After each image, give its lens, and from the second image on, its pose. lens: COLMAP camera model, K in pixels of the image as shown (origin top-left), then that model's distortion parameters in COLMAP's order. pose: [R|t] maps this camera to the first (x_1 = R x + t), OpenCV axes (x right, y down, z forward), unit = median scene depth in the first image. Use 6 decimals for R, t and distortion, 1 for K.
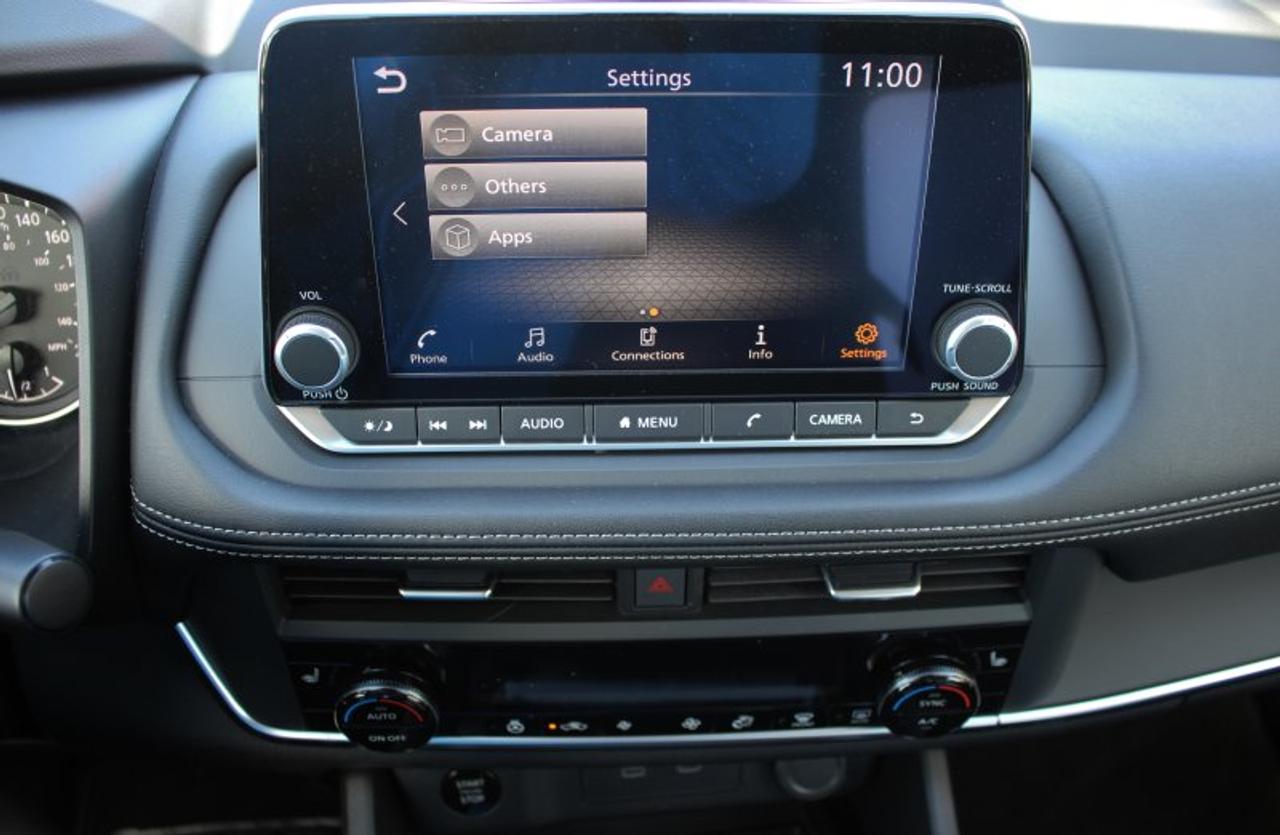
lens RADIAL K [[1075.4, 0, 633.1], [0, 1075.4, 424.8], [0, 0, 1]] dist [-0.126267, 0.070856]
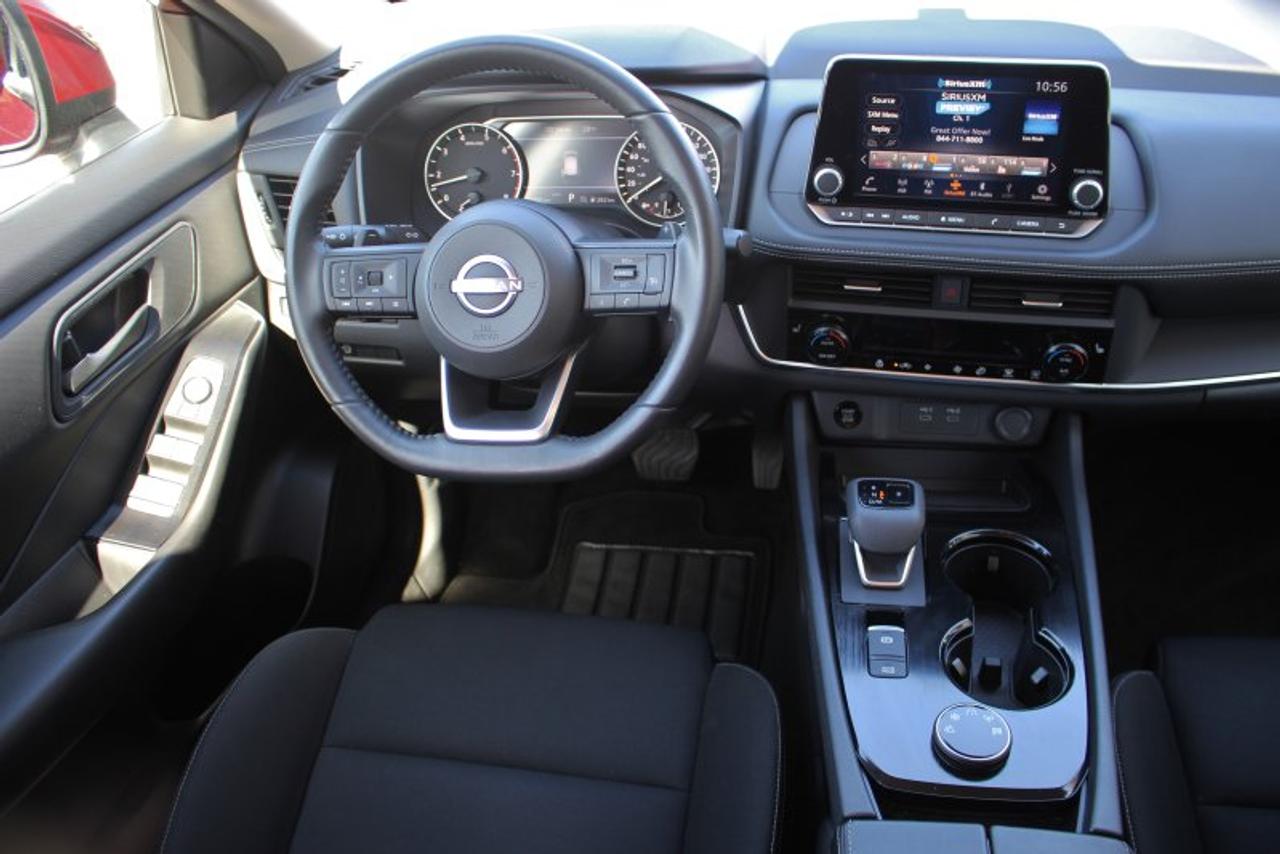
lens RADIAL K [[1076.2, 0, 639.1], [0, 1076.2, 428.5], [0, 0, 1]] dist [-0.150077, 0.119821]
pose [[0.967491, 0.095329, -0.234252, -0.070550], [-0.104827, 0.994085, -0.028405, 0.639147], [0.230159, 0.052037, 0.971761, -1.584043]]
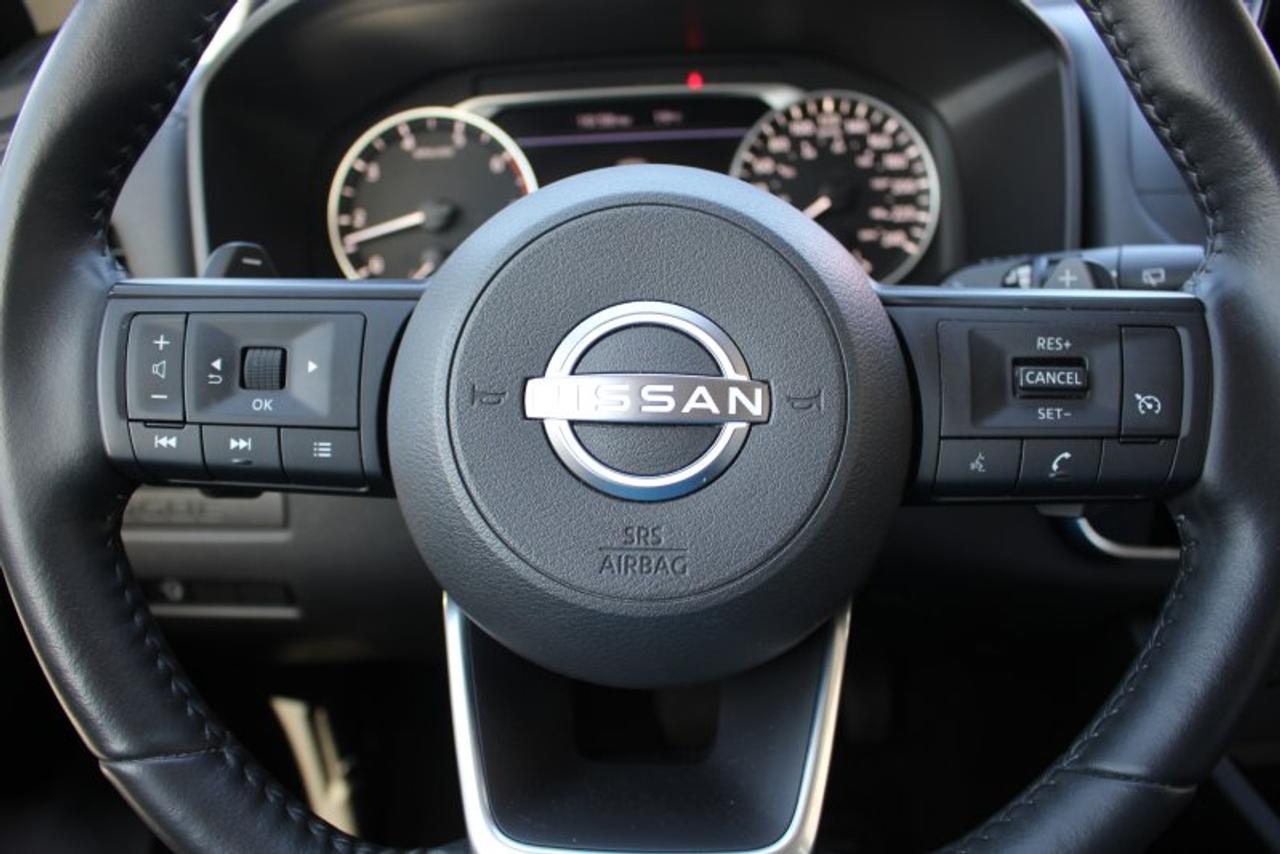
lens RADIAL K [[1076.2, 0, 639.8], [0, 1076.2, 427.0], [0, 0, 1]] dist [-0.150077, 0.119821]
pose [[0.992000, 0.090228, -0.088284, -0.888558], [-0.105993, 0.975194, -0.194326, 0.462080], [0.068561, 0.202129, 0.976956, -0.147298]]
